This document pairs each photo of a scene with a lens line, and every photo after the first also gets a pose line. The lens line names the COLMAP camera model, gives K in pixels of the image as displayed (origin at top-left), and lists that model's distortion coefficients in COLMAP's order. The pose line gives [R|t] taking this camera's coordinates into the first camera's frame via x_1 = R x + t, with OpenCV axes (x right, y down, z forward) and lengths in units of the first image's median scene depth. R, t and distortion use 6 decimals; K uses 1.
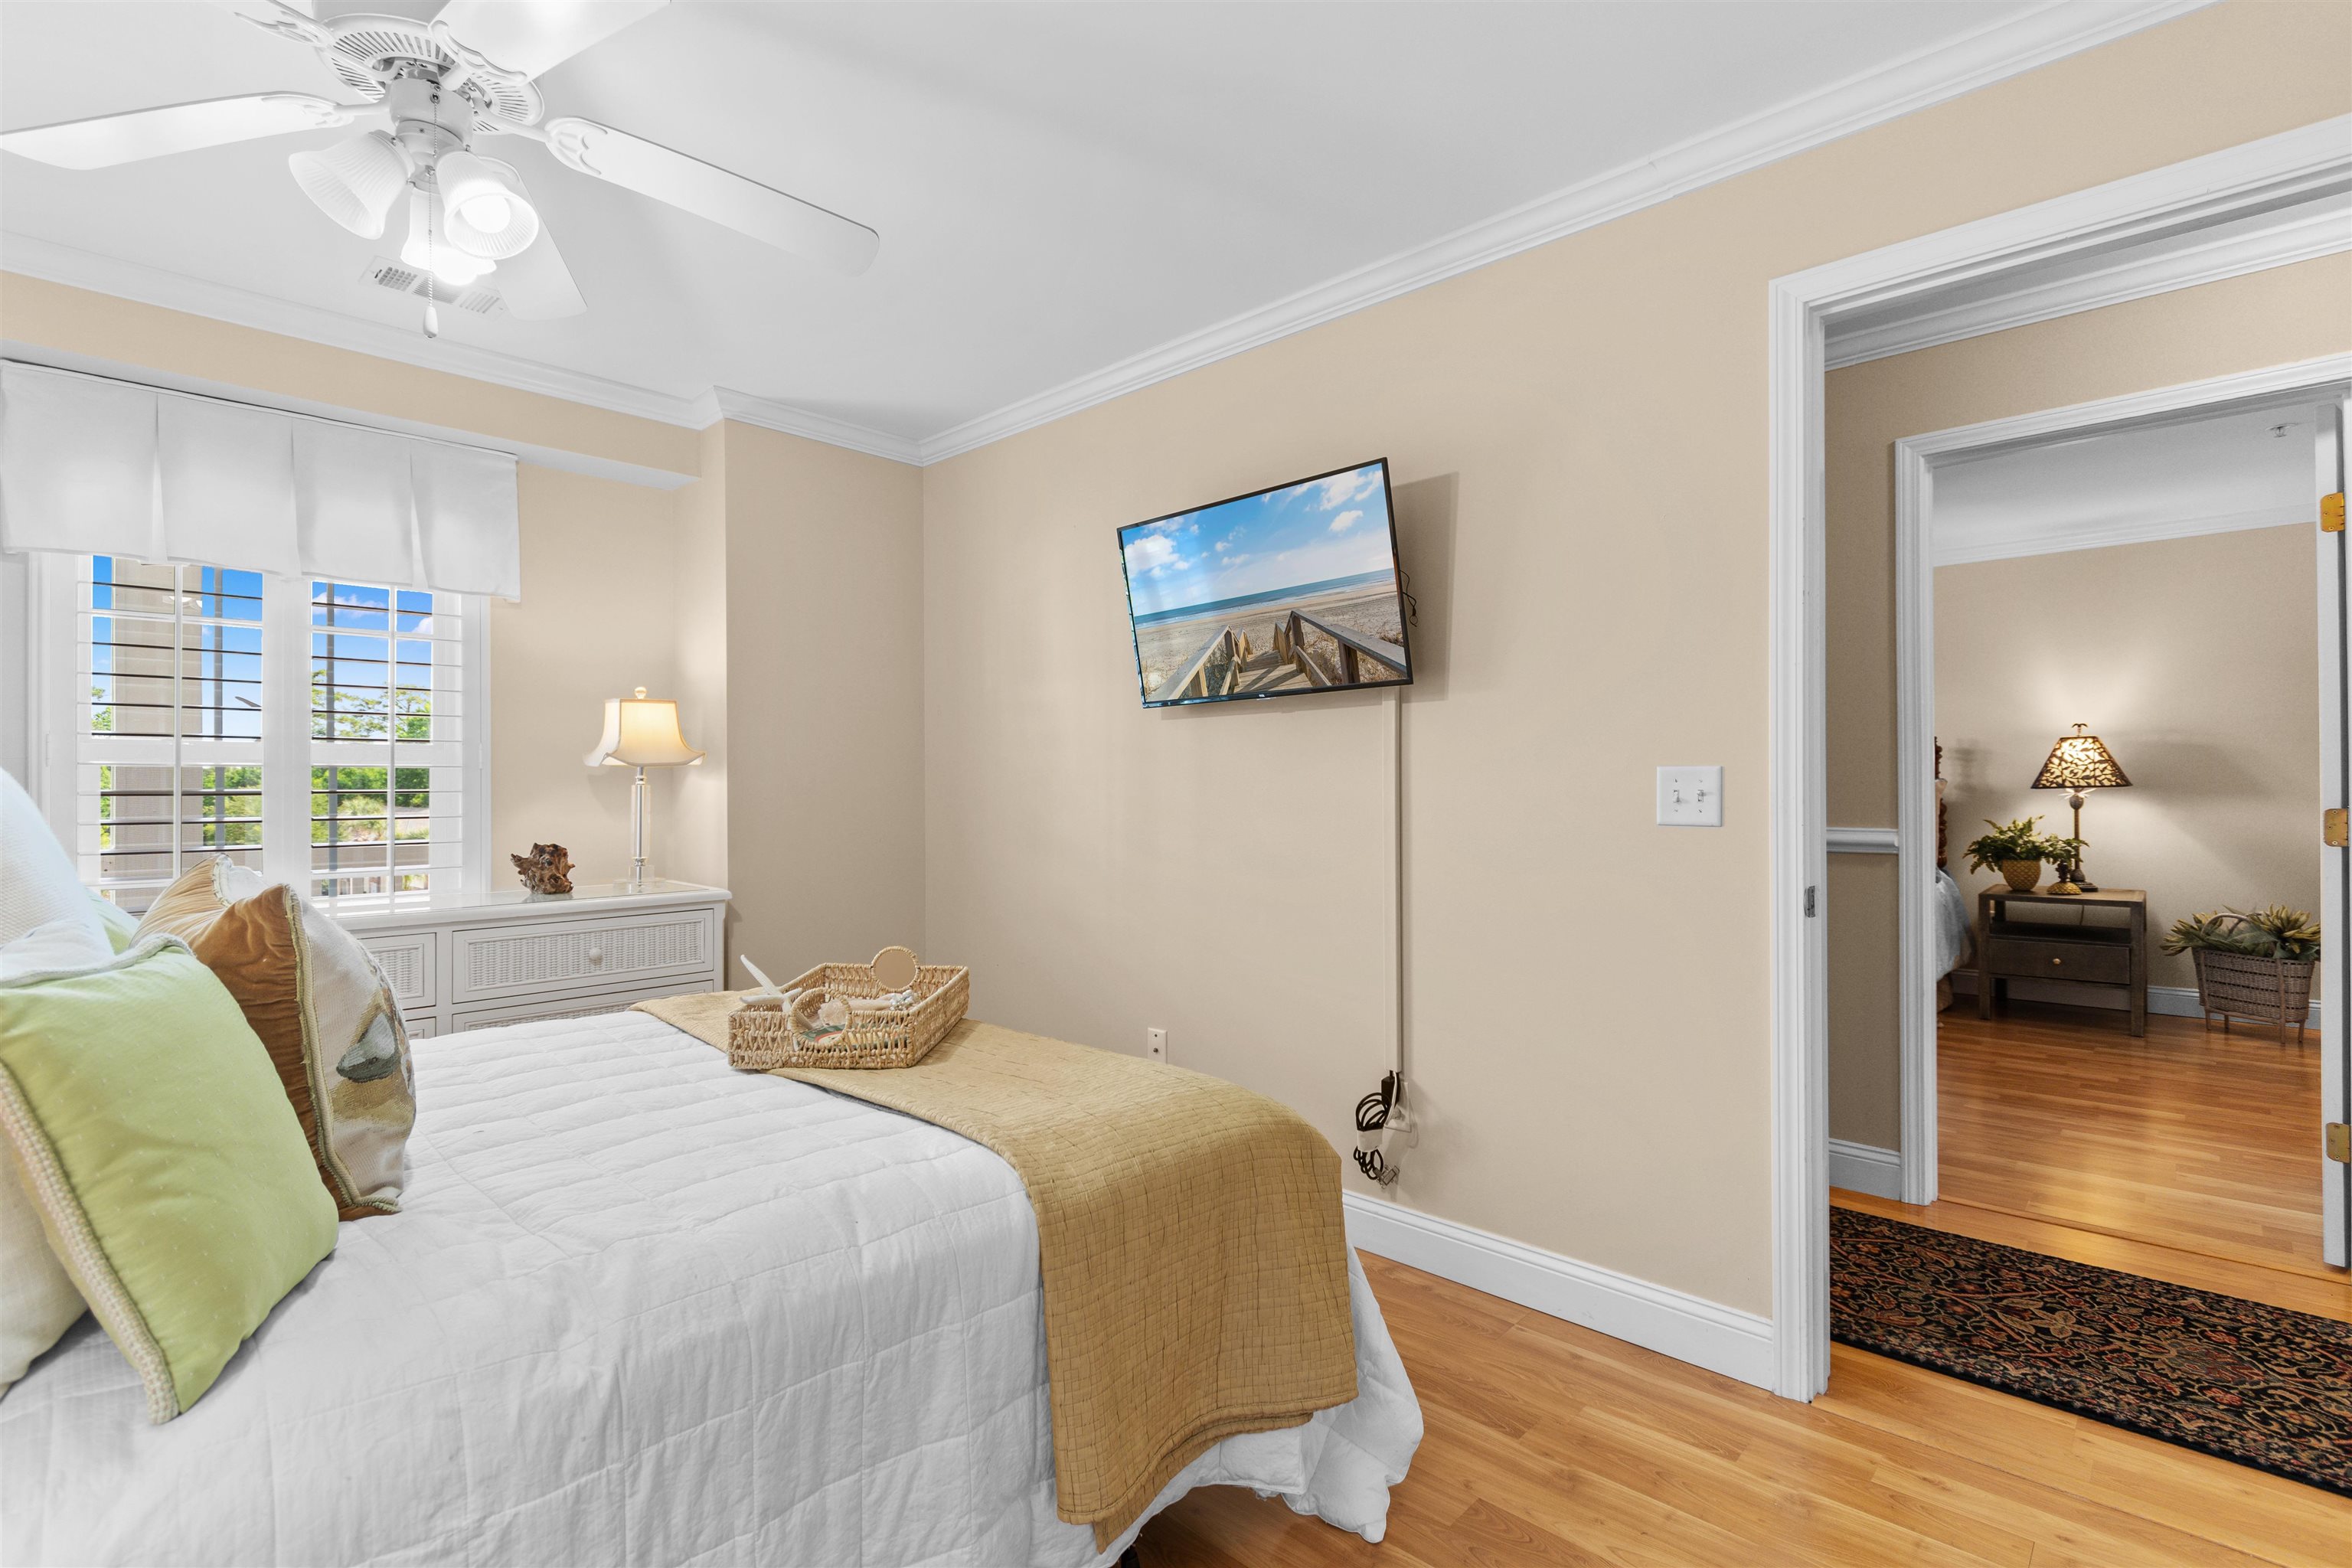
lens RADIAL K [[1080.0, 0, 1185.7], [0, 1080.0, 784.9], [0, 0, 1]] dist [0.002399, -0.006790]
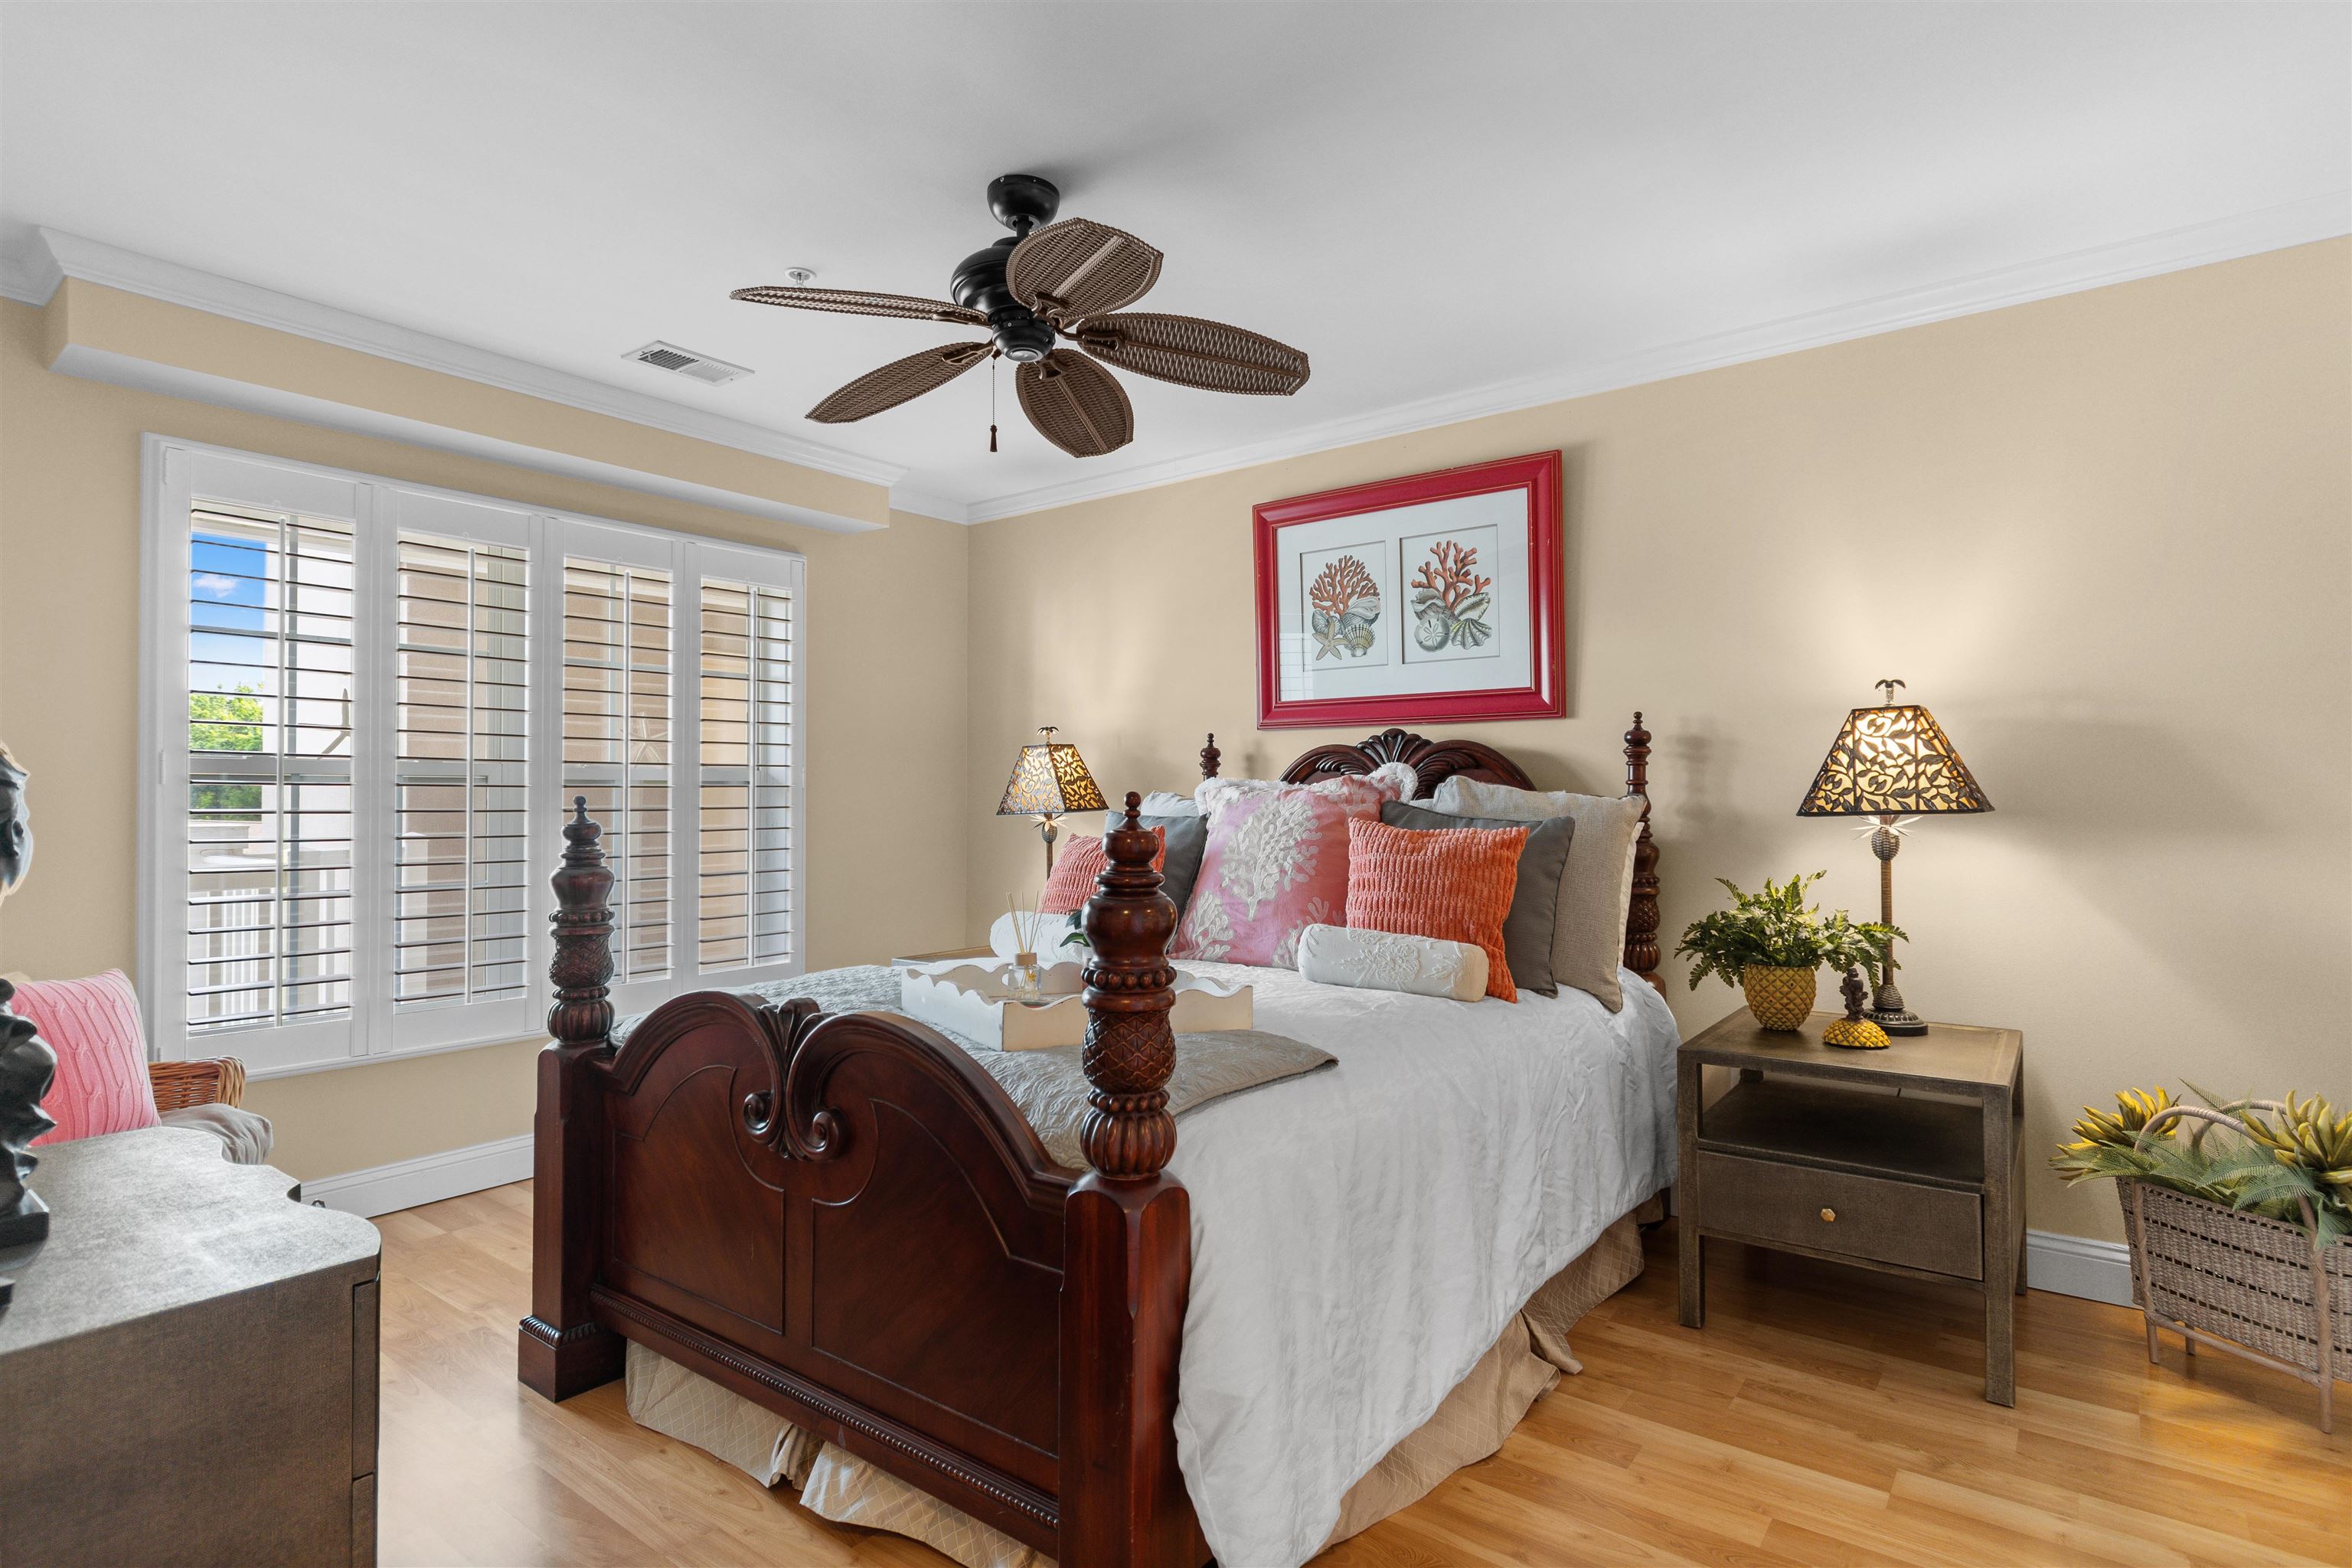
lens RADIAL K [[1160.3, 0, 1212.7], [0, 1160.3, 780.4], [0, 0, 1]] dist [0.000076, -0.000012]
pose [[0.994255, 0.009261, 0.106639, 0.477956], [-0.007074, 0.999757, -0.020869, 0.000267], [-0.106807, 0.019995, 0.994079, 0.523815]]
